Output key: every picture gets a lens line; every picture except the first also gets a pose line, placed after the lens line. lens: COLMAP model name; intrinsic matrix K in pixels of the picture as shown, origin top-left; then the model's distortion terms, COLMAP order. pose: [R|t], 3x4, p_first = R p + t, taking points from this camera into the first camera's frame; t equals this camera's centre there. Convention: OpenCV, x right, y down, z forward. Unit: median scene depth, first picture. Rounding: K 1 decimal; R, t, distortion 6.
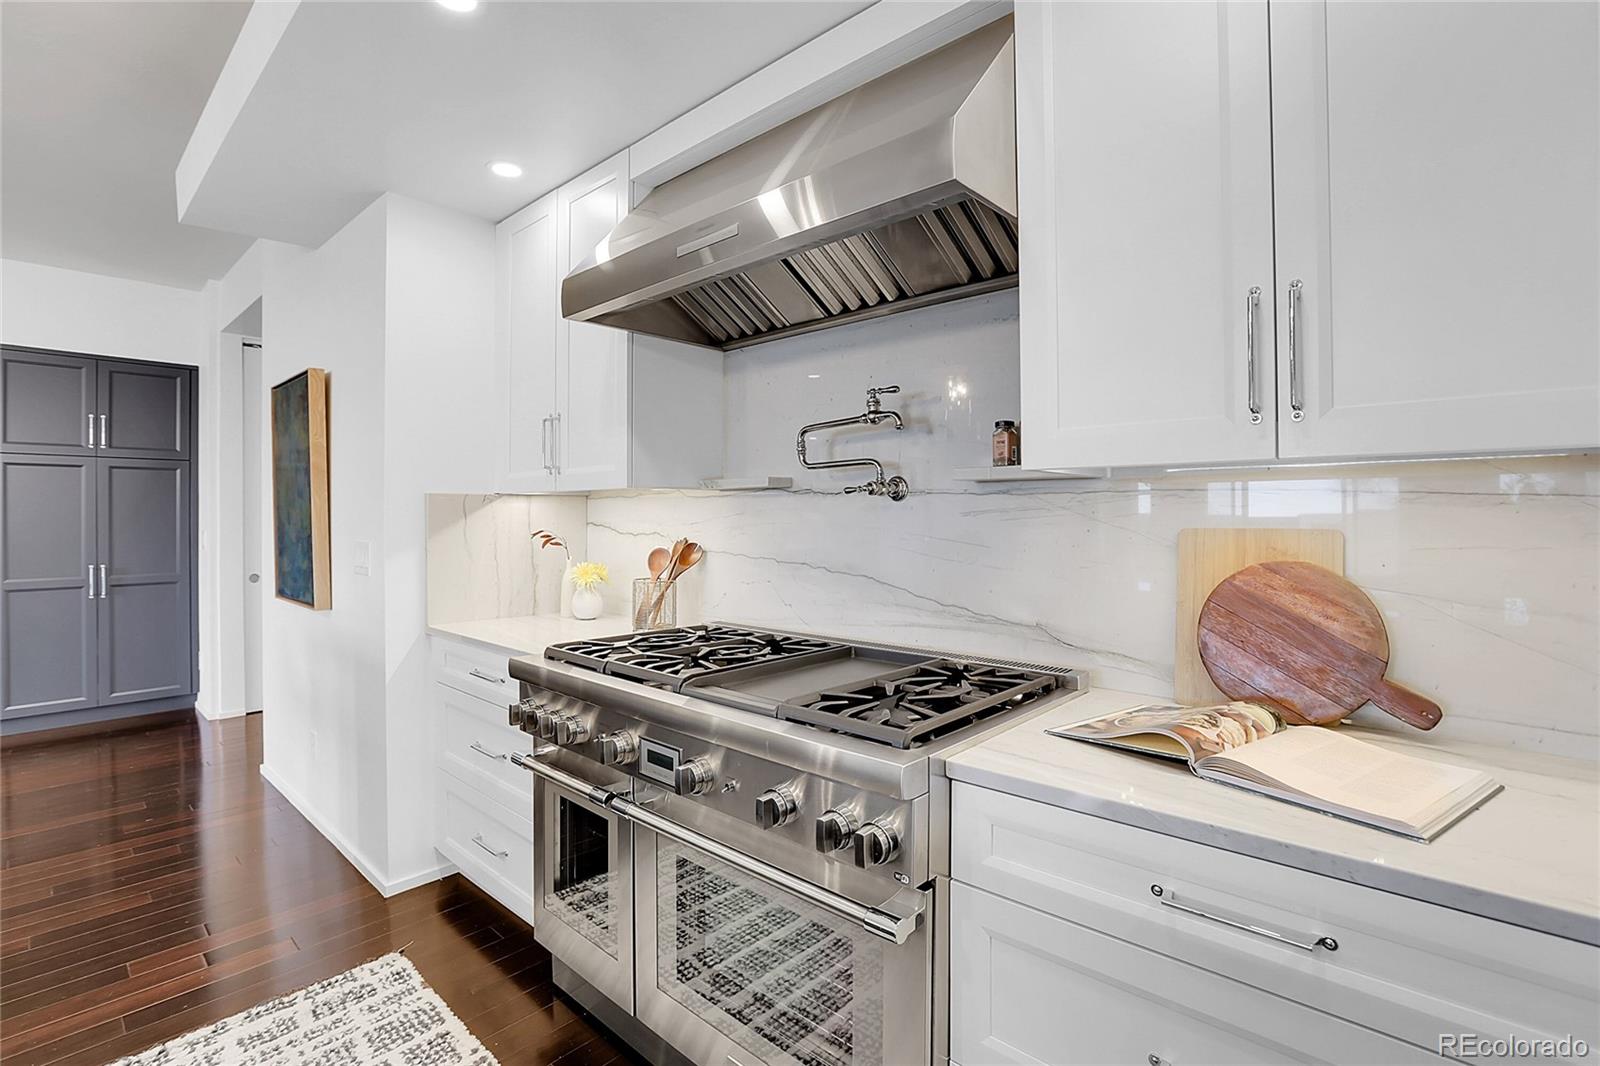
lens RADIAL K [[744.4, 0, 807.8], [0, 744.4, 526.0], [0, 0, 1]] dist [-0.036422, 0.013546]
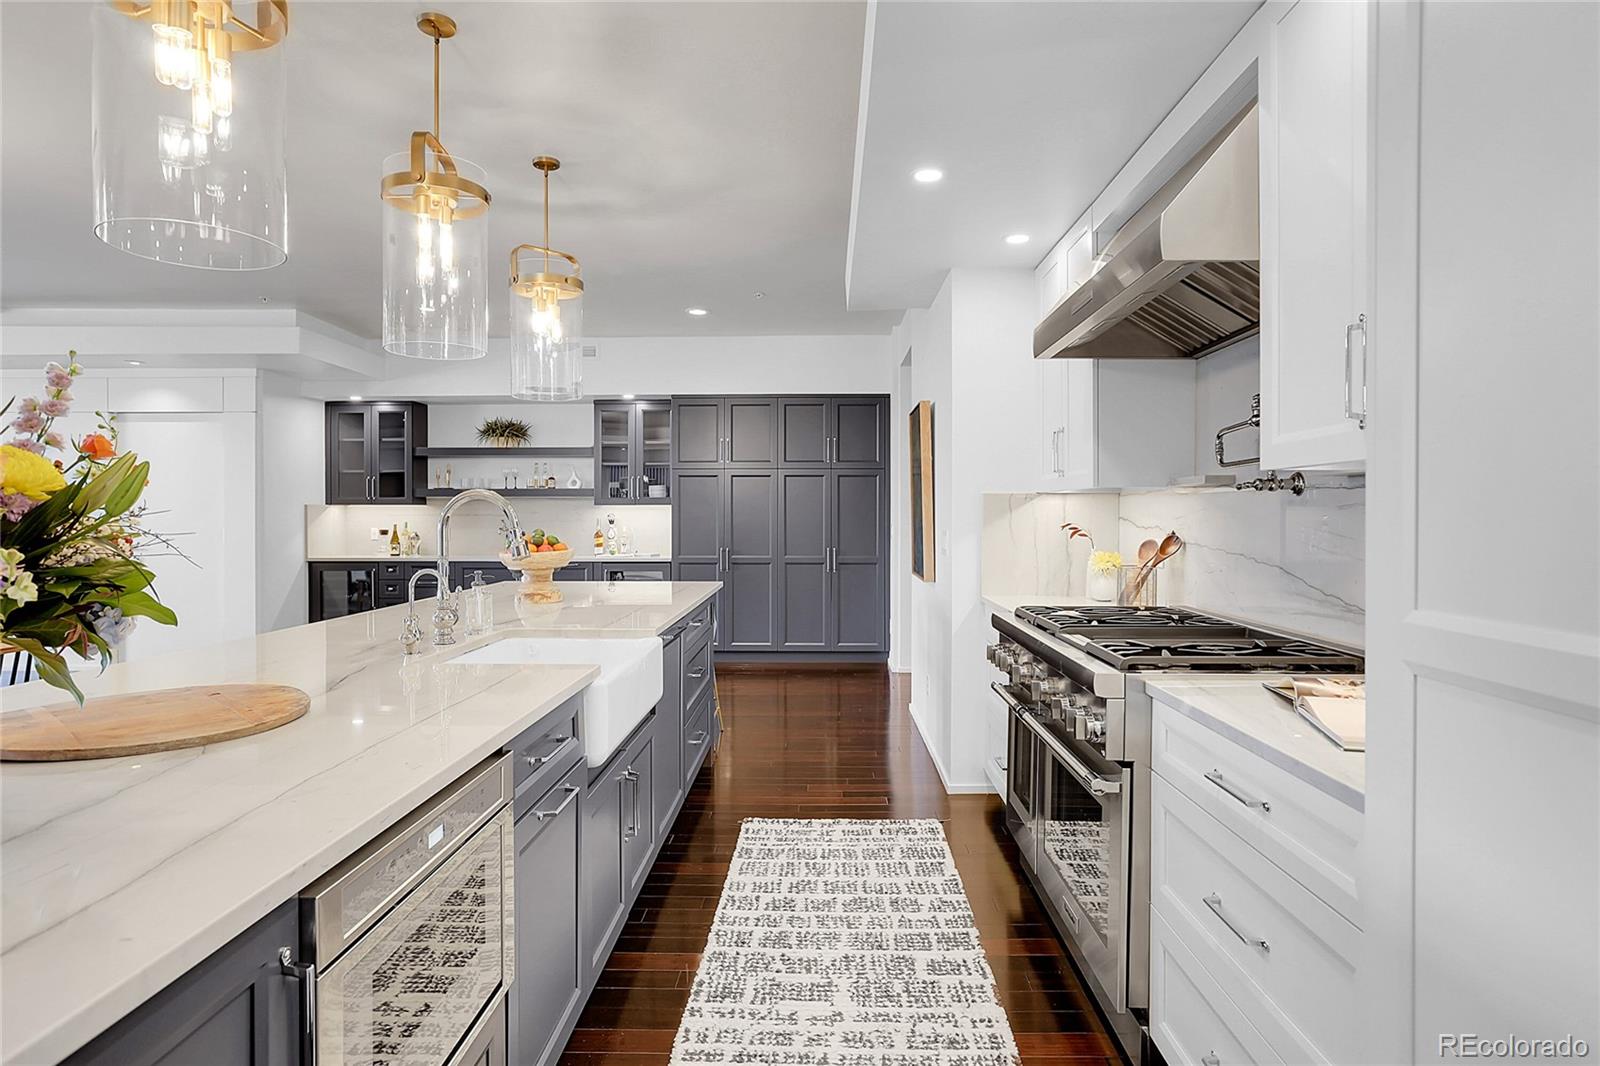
lens RADIAL K [[917.8, 0, 800.0], [0, 917.8, 533.0], [0, 0, 1]] dist [0.001376, 0.000435]
pose [[0.653739, 0.013201, -0.756605, 0.583228], [-0.004735, 0.999900, 0.013354, 0.004945], [0.756705, -0.005147, 0.653736, -0.350069]]
